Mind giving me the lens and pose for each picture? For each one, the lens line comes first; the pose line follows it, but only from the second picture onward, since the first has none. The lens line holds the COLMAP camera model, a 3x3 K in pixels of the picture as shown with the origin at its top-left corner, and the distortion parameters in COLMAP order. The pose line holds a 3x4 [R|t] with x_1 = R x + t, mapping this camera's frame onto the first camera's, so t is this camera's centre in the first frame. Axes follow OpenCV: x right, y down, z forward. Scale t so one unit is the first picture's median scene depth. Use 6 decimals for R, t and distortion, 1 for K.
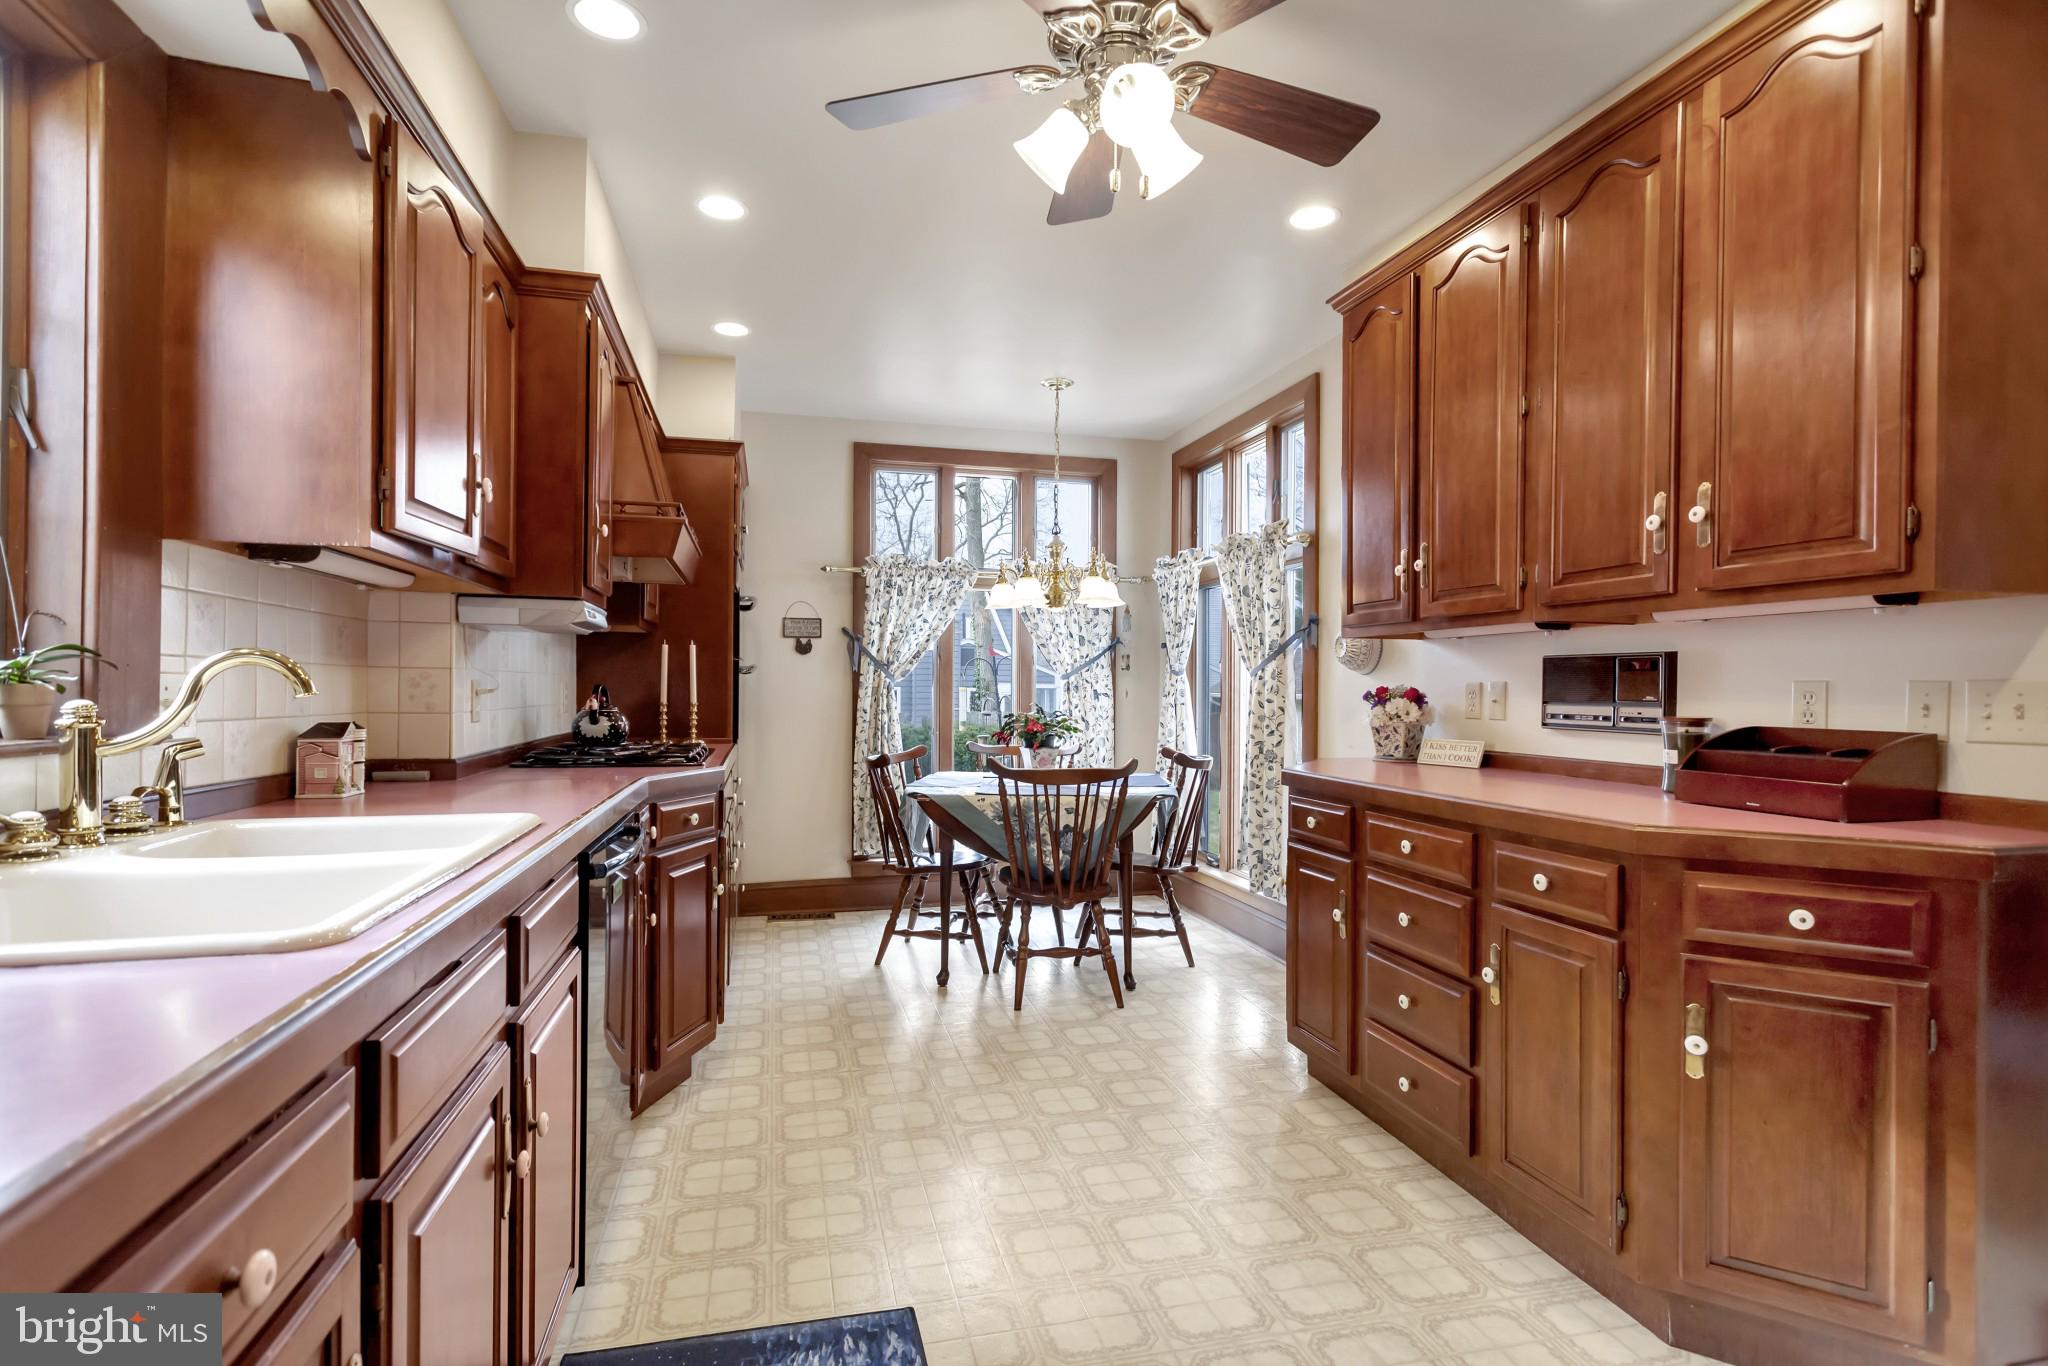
lens RADIAL K [[972.2, 0, 1080.0], [0, 972.2, 694.2], [0, 0, 1]] dist [-0.001647, 0.000351]
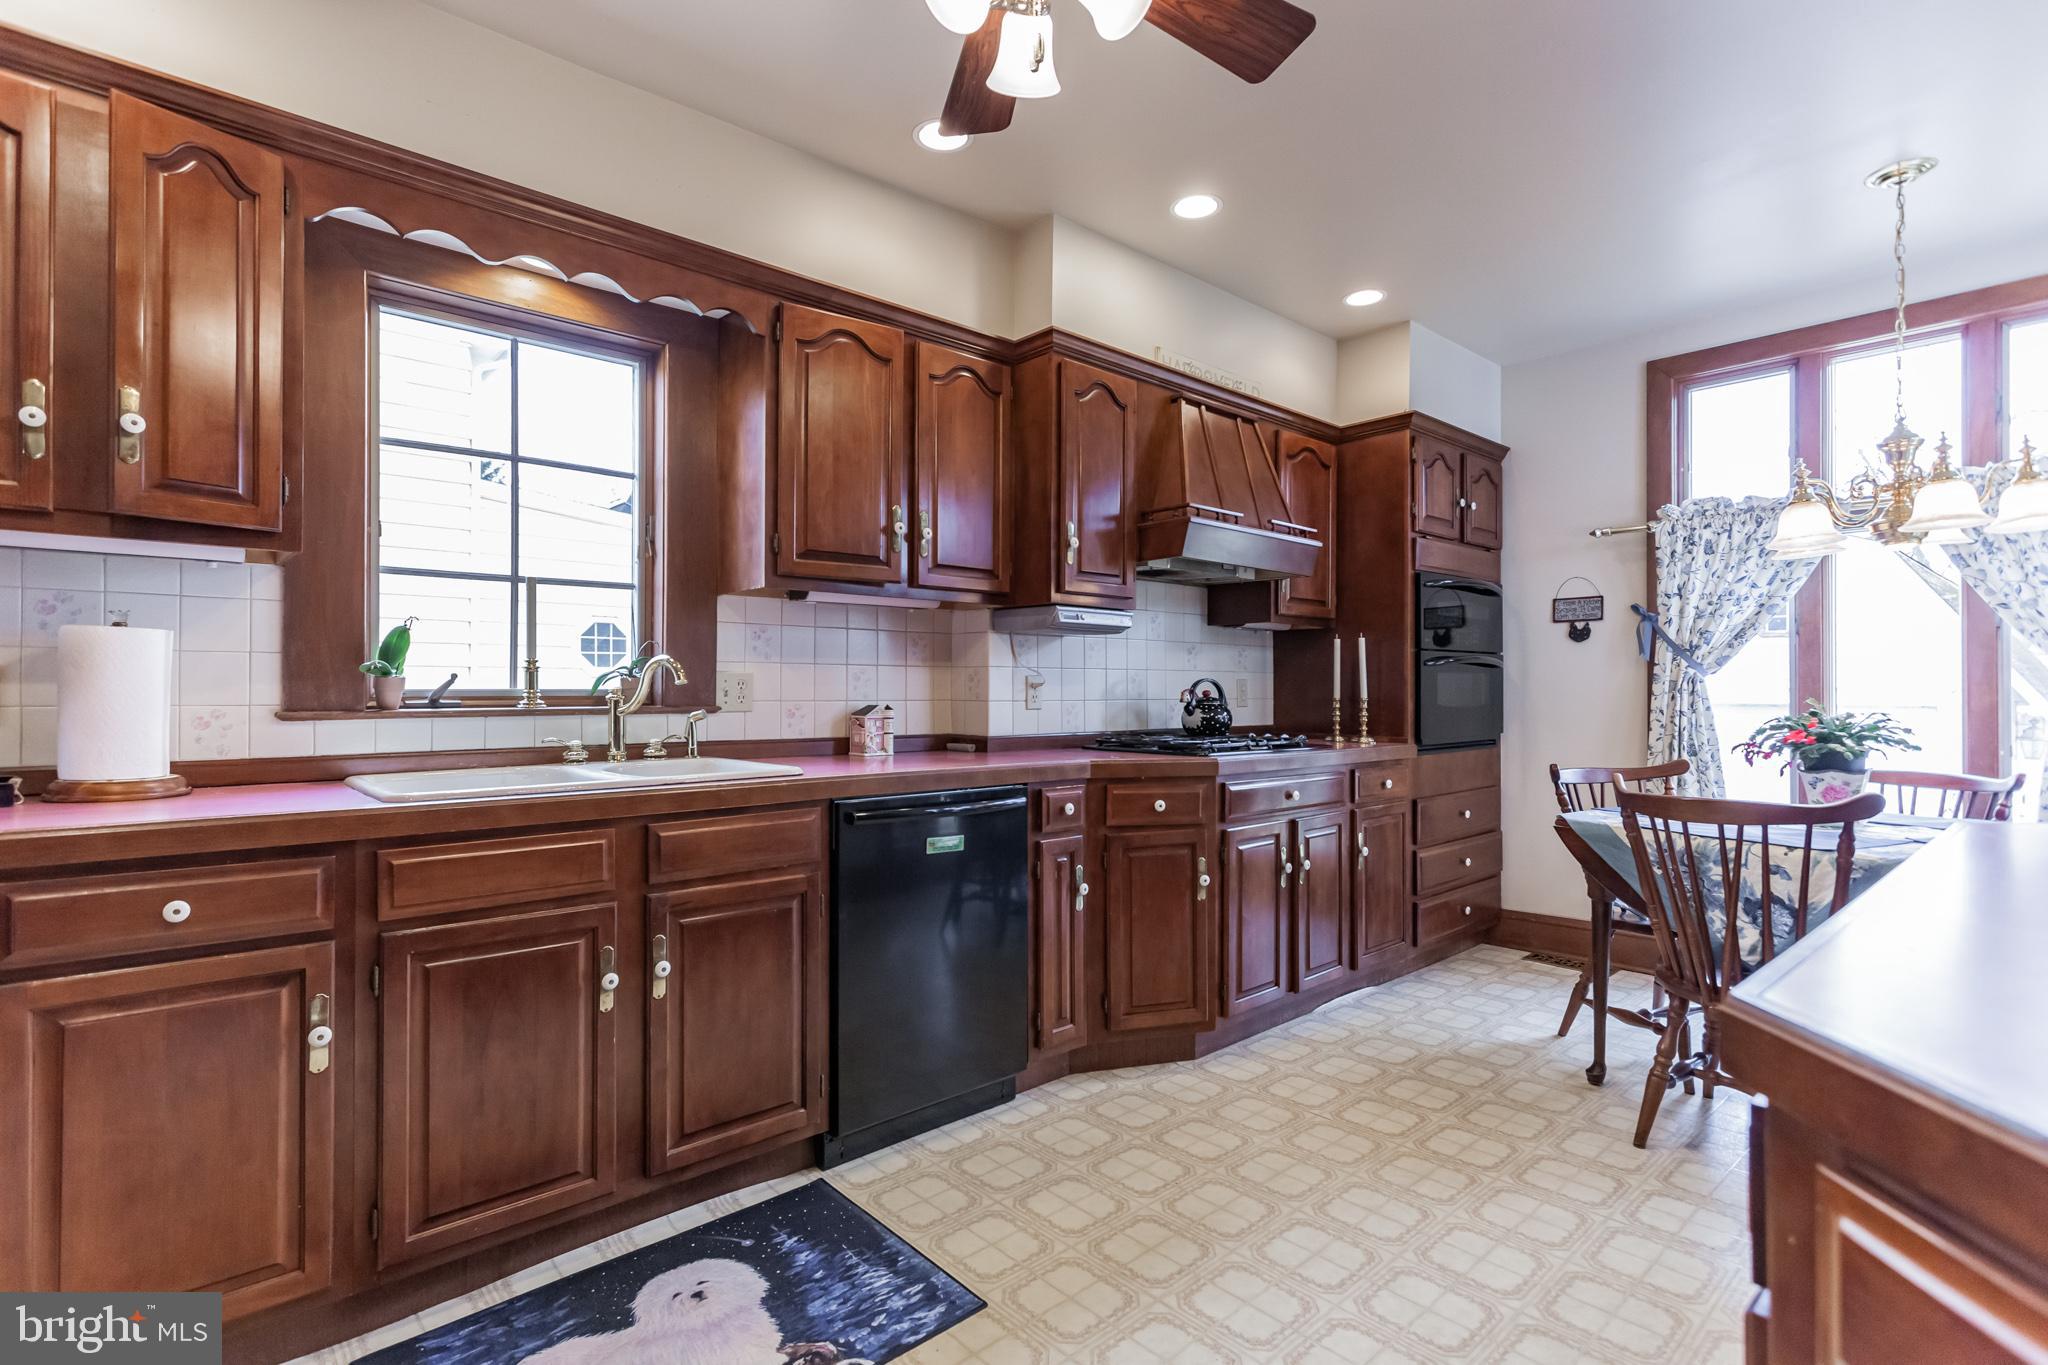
lens RADIAL K [[1011.1, 0, 1015.5], [0, 1011.1, 688.3], [0, 0, 1]] dist [-0.000579, 0.000672]
pose [[0.433648, -0.010232, -0.901024, 0.342121], [-0.001223, 0.999928, -0.011944, 0.010833], [0.901082, 0.006282, 0.433604, 0.260377]]
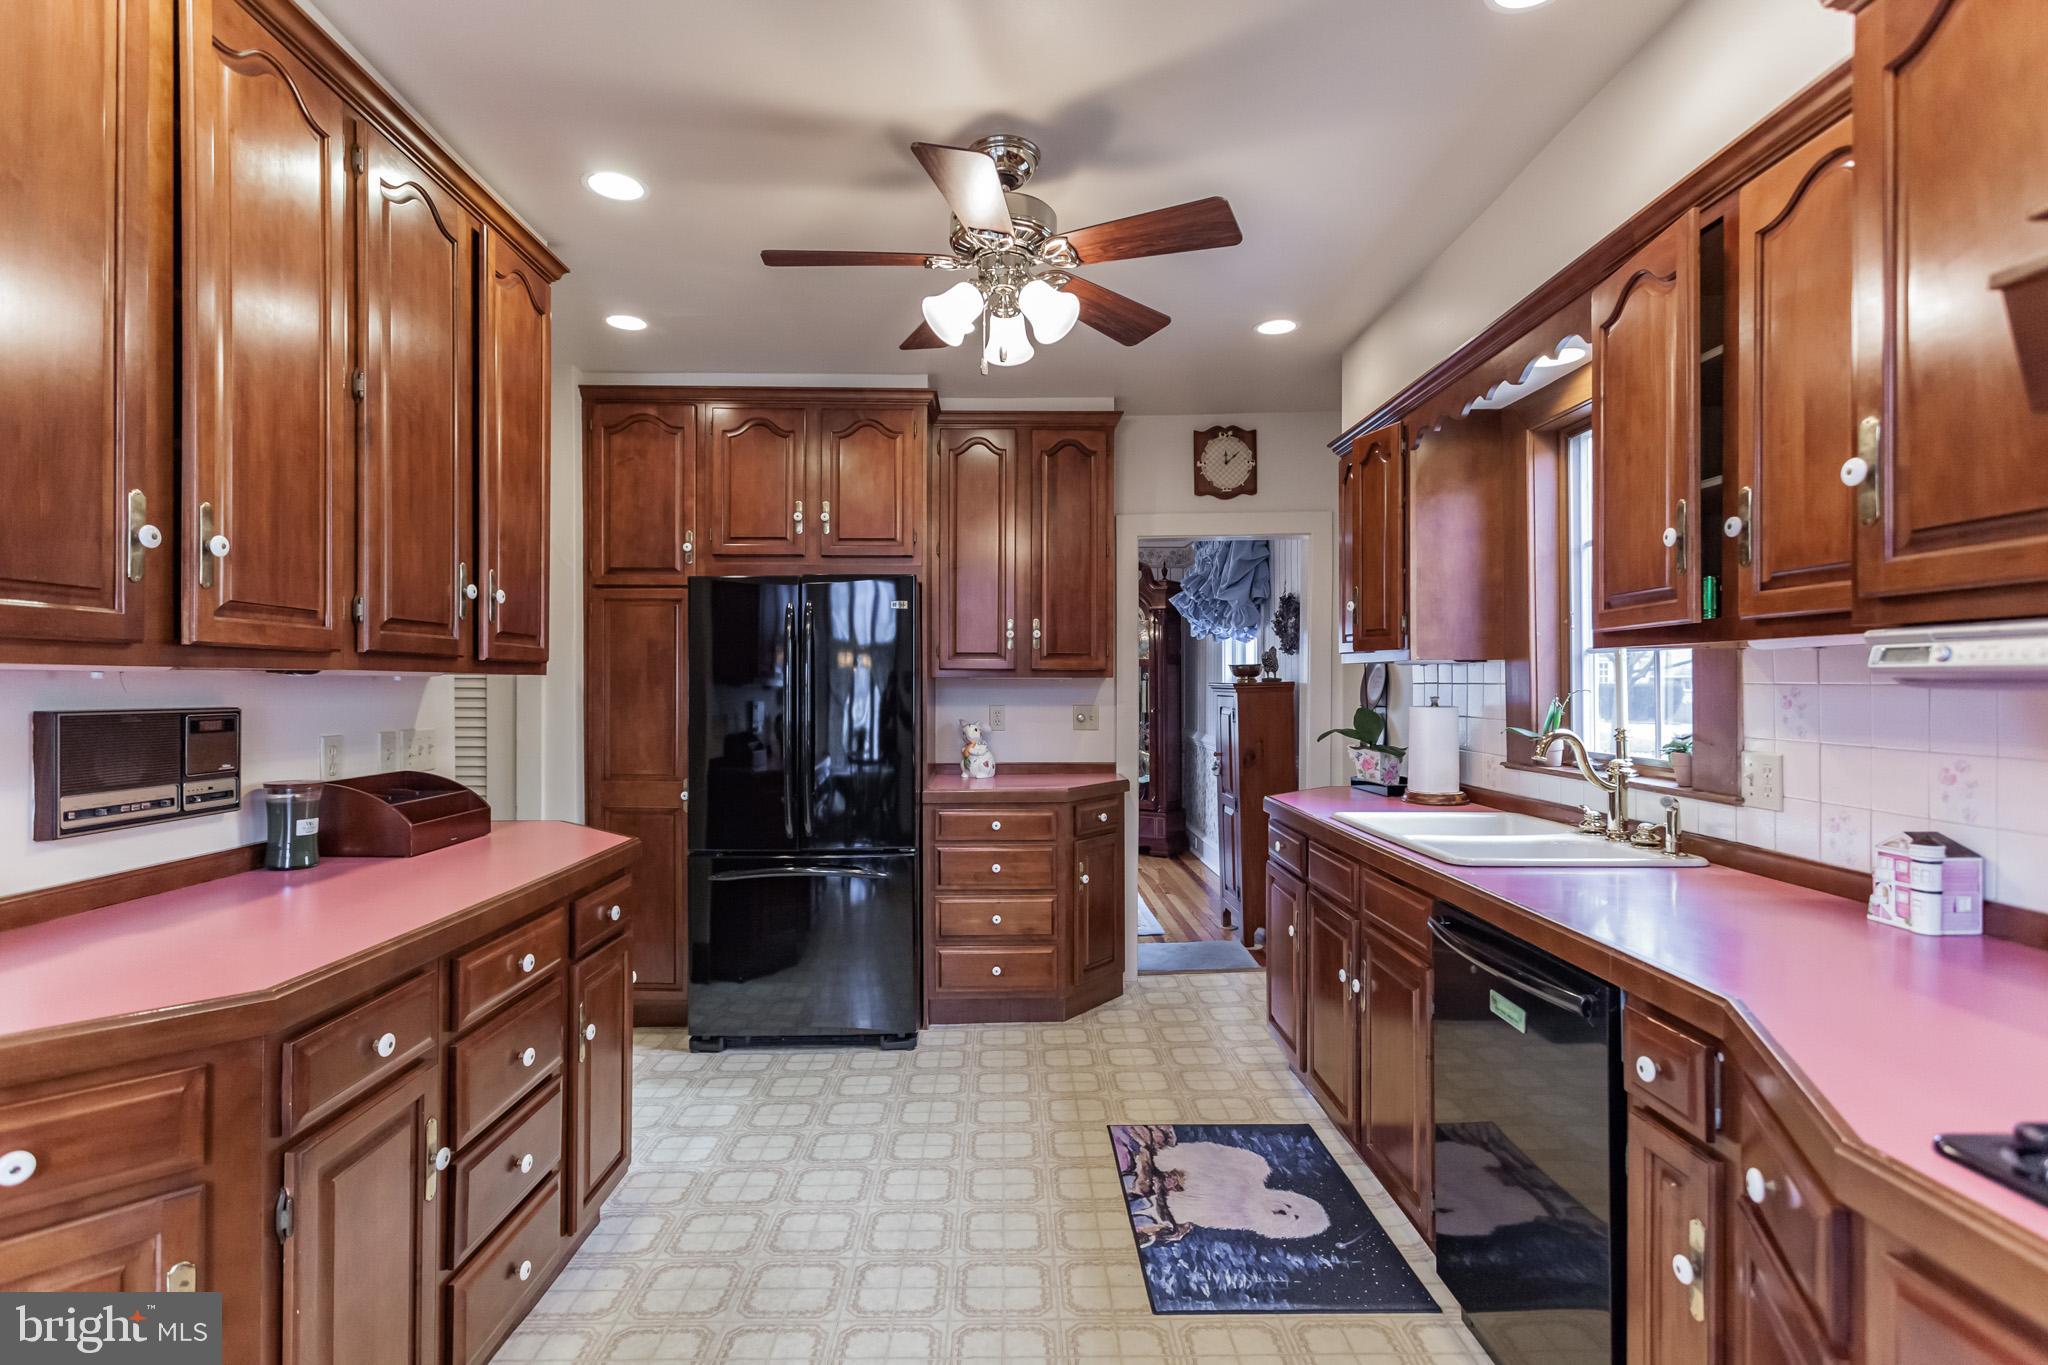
lens RADIAL K [[983.4, 0, 1024.0], [0, 983.4, 682.5], [0, 0, 1]] dist [0.001911, 0.001695]
pose [[-0.962497, -0.006847, 0.271206, -0.147475], [-0.006869, 0.999976, 0.000869, -0.041150], [-0.271206, -0.001026, -0.962521, 0.953053]]
